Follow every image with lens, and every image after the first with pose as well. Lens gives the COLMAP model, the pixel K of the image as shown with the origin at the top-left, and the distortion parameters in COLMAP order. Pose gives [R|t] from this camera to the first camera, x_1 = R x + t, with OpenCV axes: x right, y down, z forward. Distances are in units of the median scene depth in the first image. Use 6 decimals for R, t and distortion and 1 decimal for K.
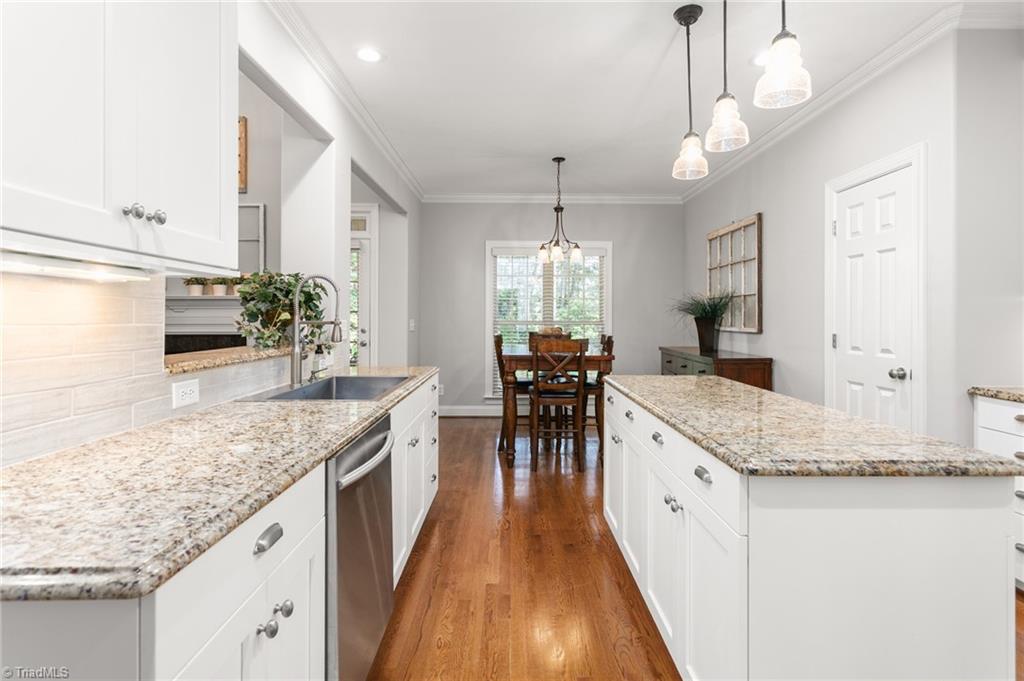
lens RADIAL K [[504.7, 0, 512.8], [0, 504.7, 315.5], [0, 0, 1]] dist [0.001262, 0.000150]
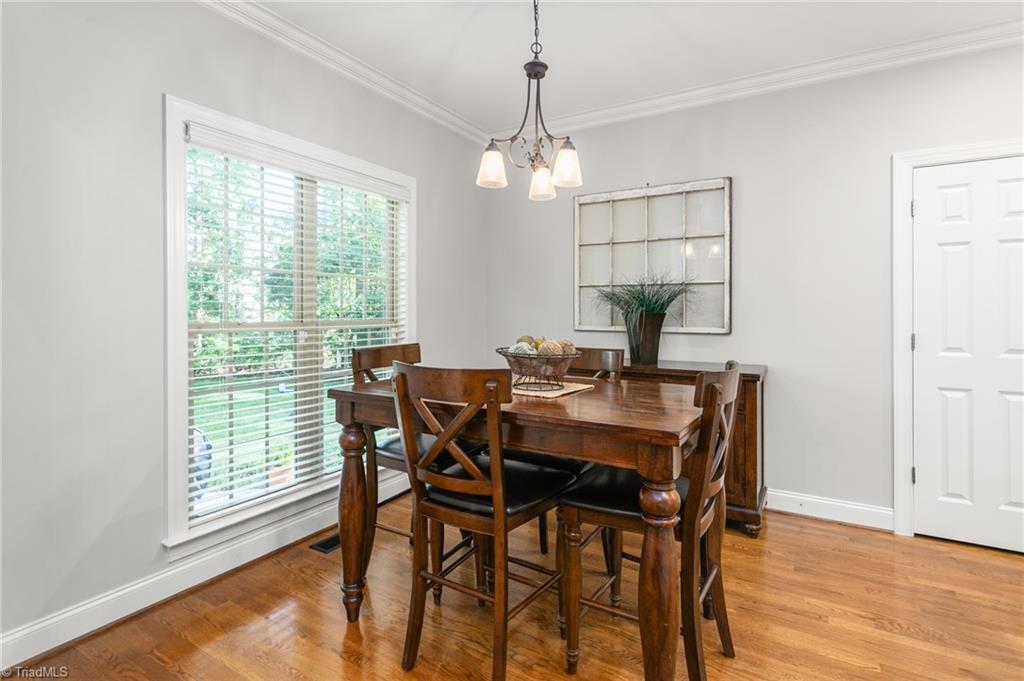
lens RADIAL K [[504.7, 0, 512.8], [0, 504.7, 315.5], [0, 0, 1]] dist [0.001262, 0.000150]
pose [[0.521677, -0.003786, 0.853135, -0.304778], [-0.007300, 0.999934, 0.008902, 0.002975], [-0.853112, -0.010872, 0.521615, 0.803567]]
